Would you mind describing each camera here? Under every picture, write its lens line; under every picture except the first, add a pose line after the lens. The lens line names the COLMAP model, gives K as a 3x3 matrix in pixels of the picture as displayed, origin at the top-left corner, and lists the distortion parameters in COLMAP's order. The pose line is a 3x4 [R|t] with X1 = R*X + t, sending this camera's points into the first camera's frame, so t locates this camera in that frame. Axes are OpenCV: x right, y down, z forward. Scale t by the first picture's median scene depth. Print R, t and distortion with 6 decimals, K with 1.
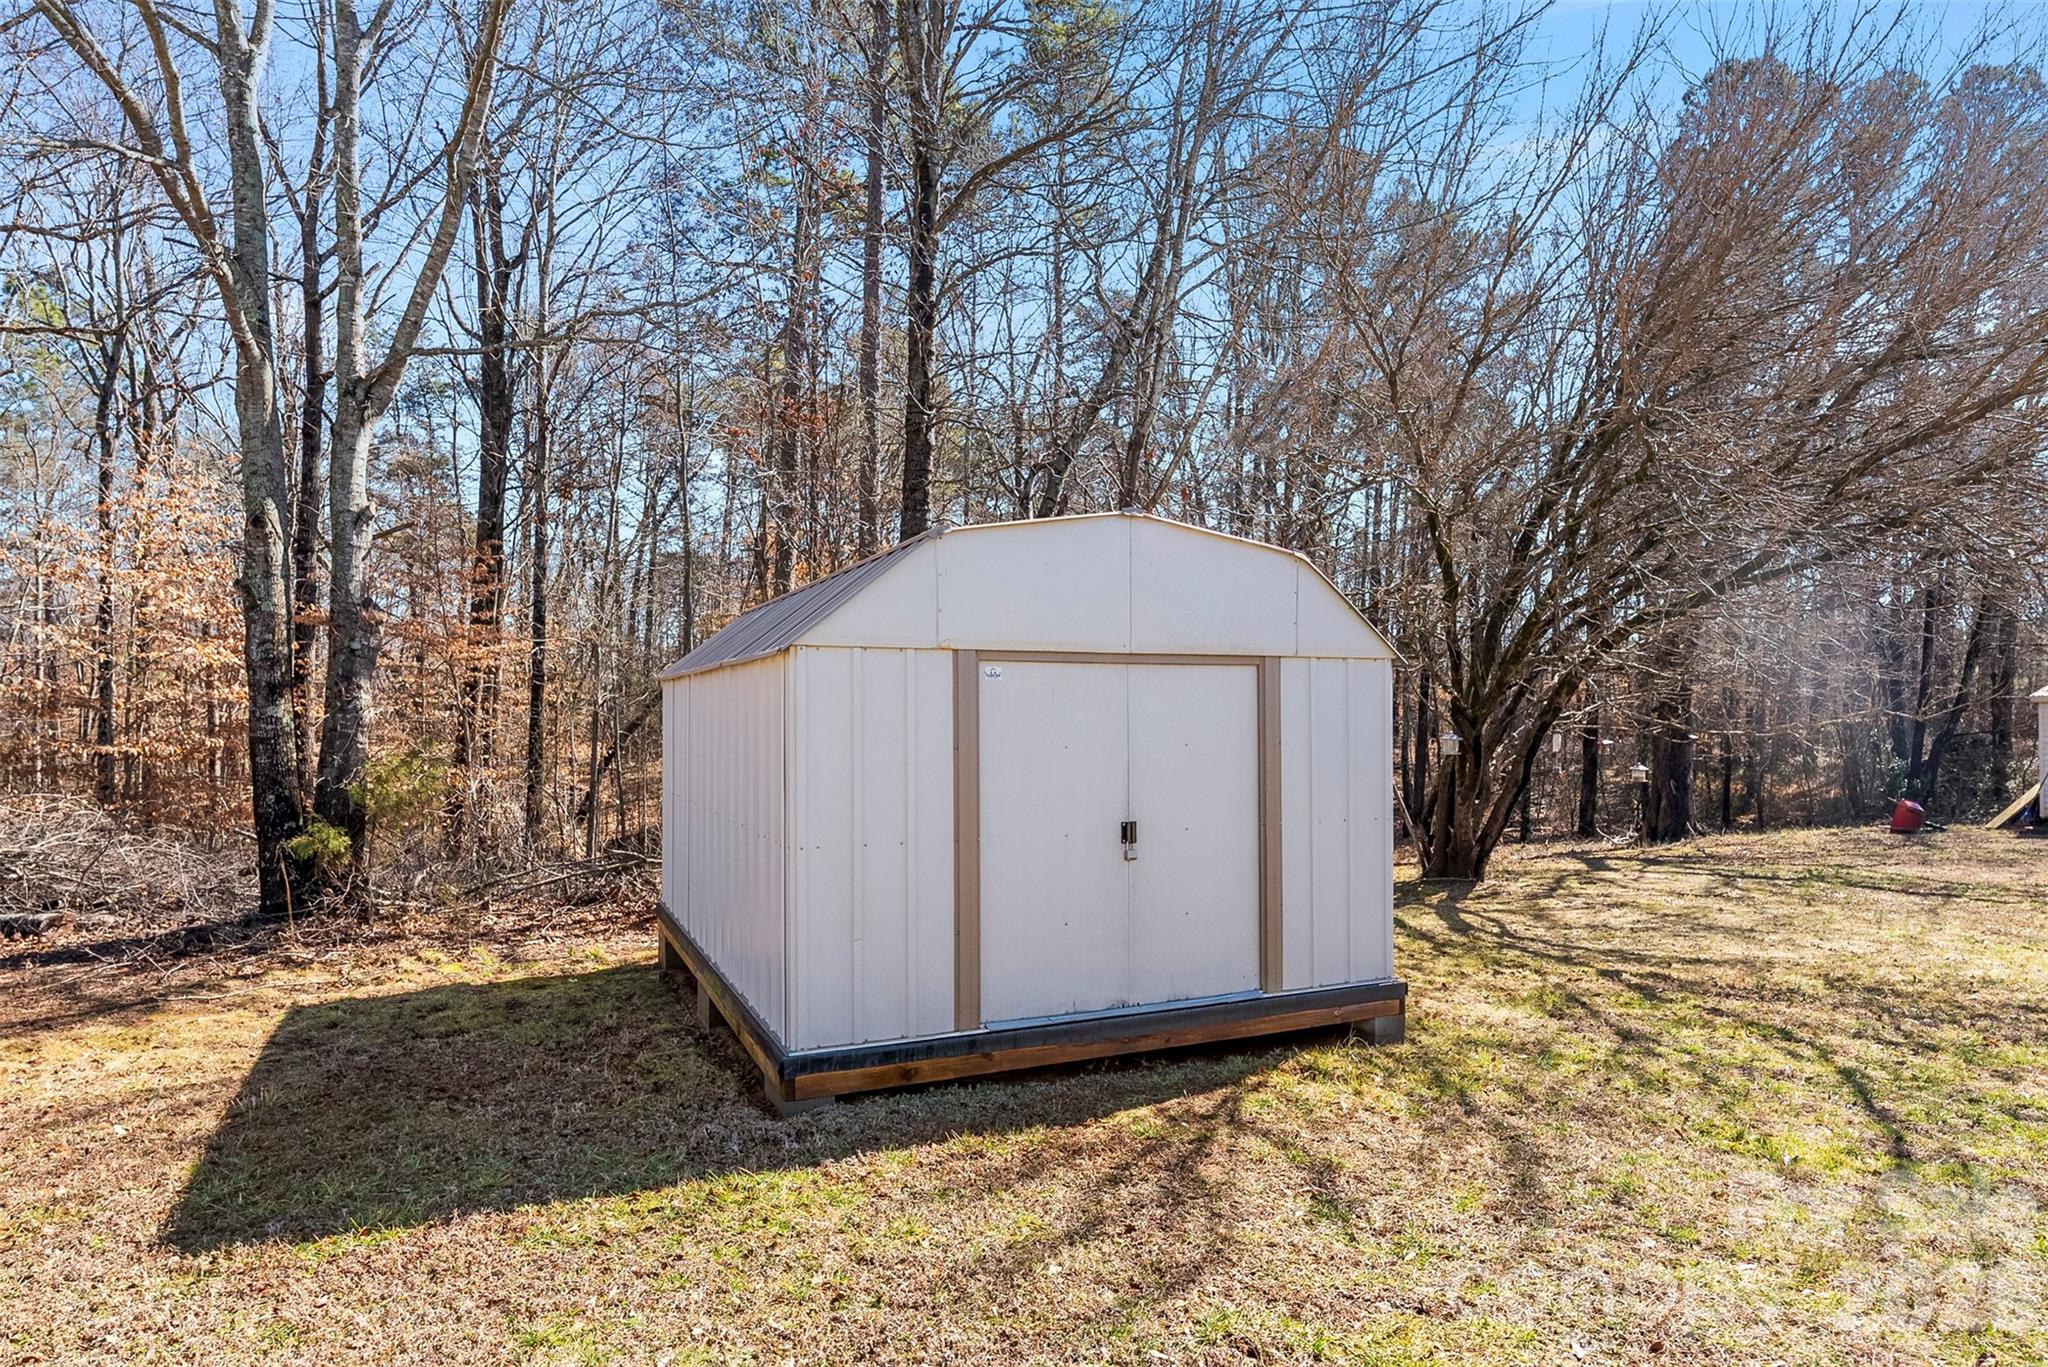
lens RADIAL K [[1141.9, 0, 1024.0], [0, 1141.9, 683.5], [0, 0, 1]] dist [-0.000451, -0.000088]
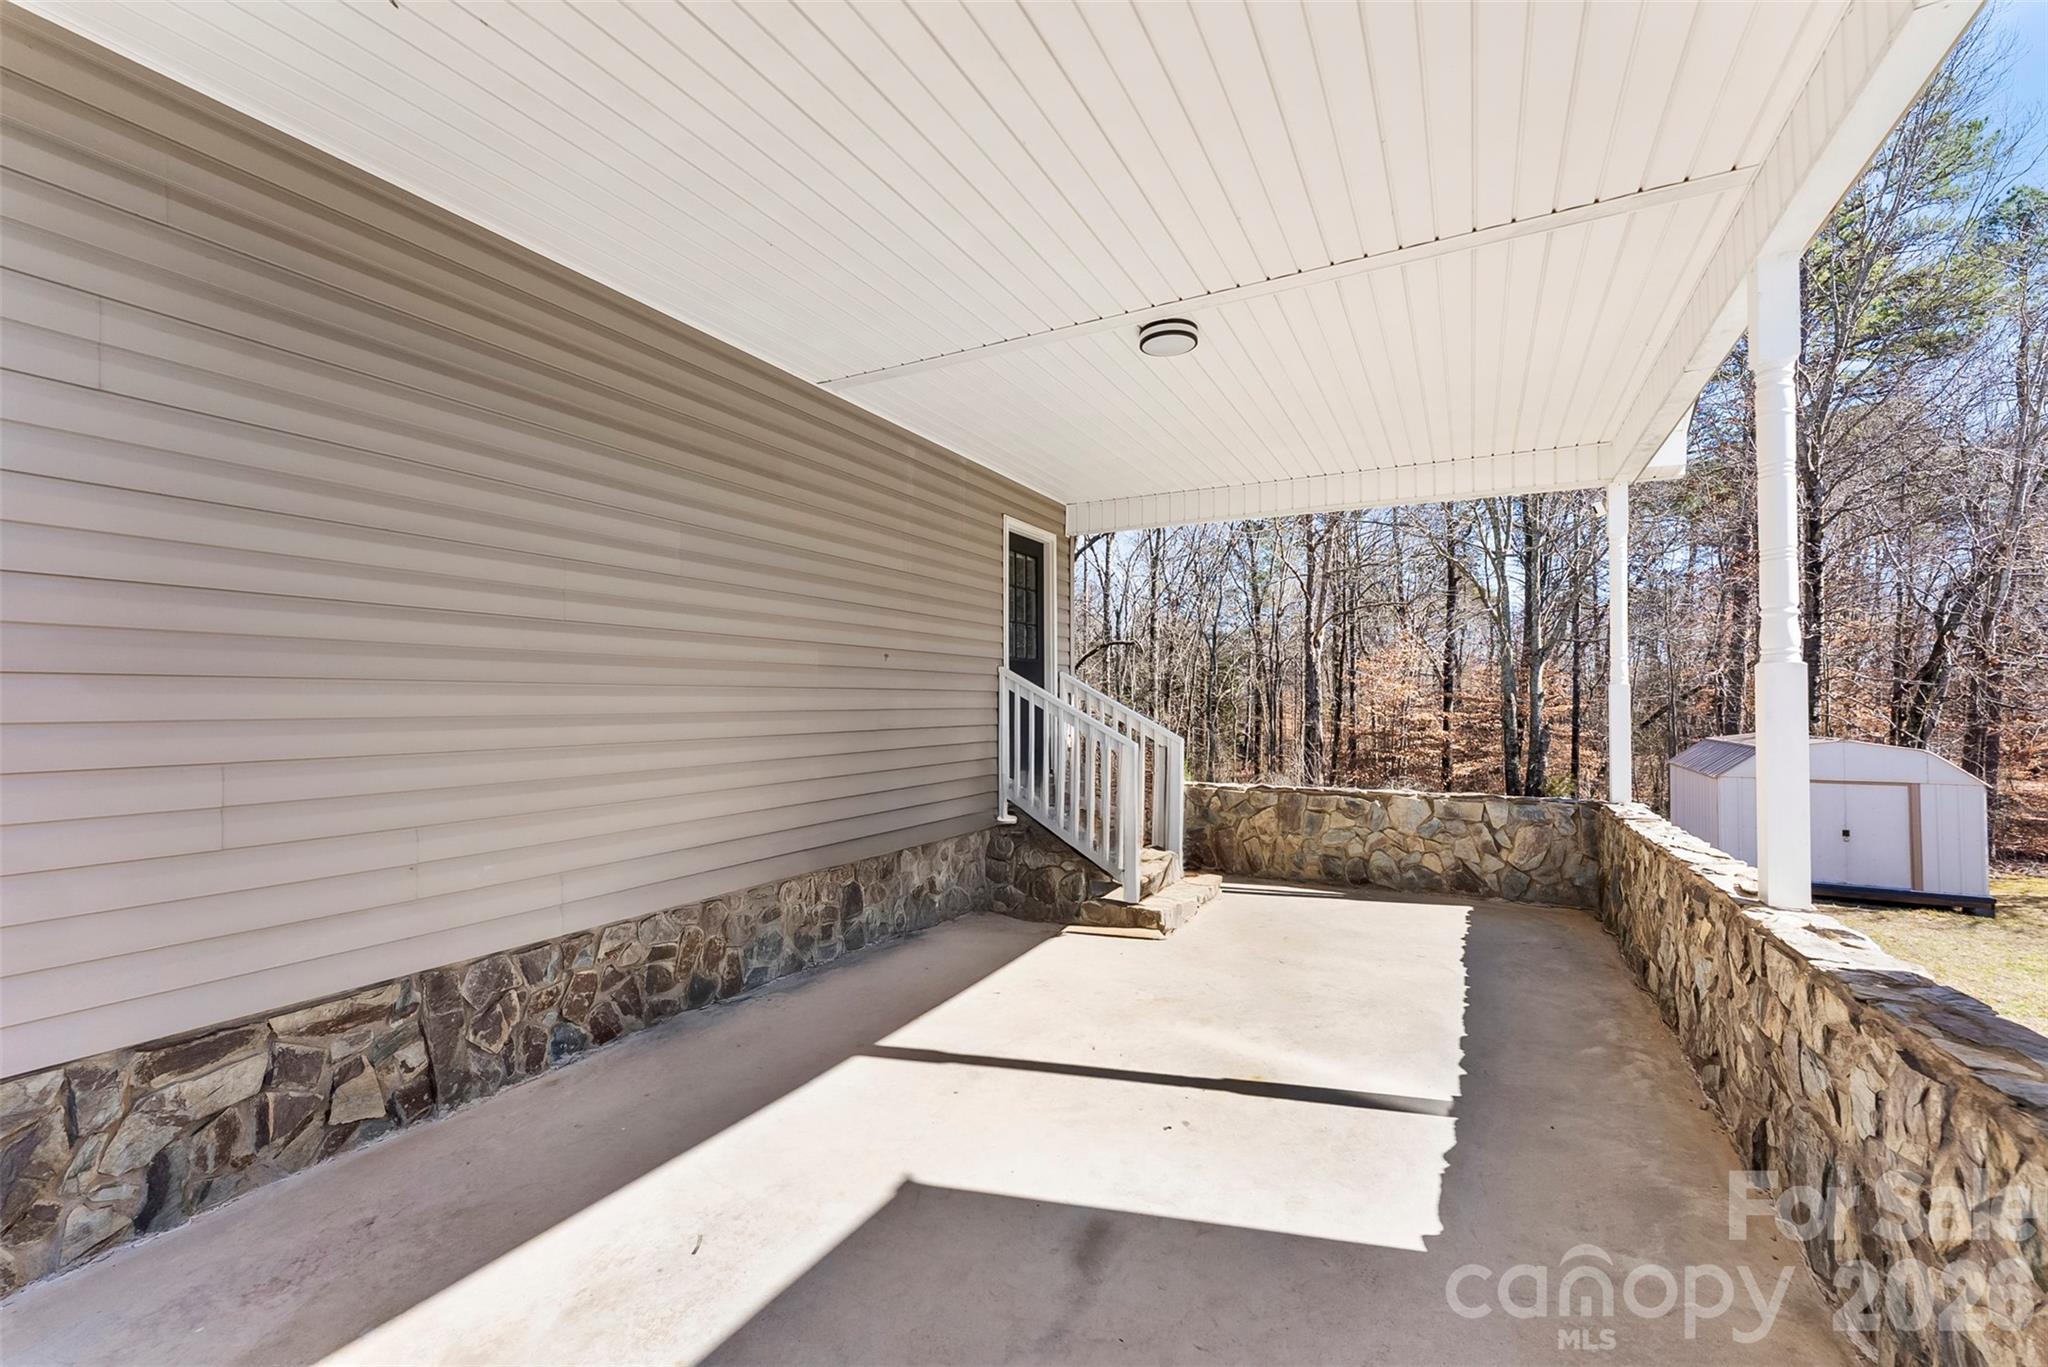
lens RADIAL K [[853.8, 0, 1024.0], [0, 853.8, 683.5], [0, 0, 1]] dist [-0.000769, -0.000130]
pose [[0.608511, -0.010871, -0.793471, 0.366359], [0.012141, 0.999917, -0.004389, -0.195241], [0.793452, -0.006962, 0.608592, -1.453701]]
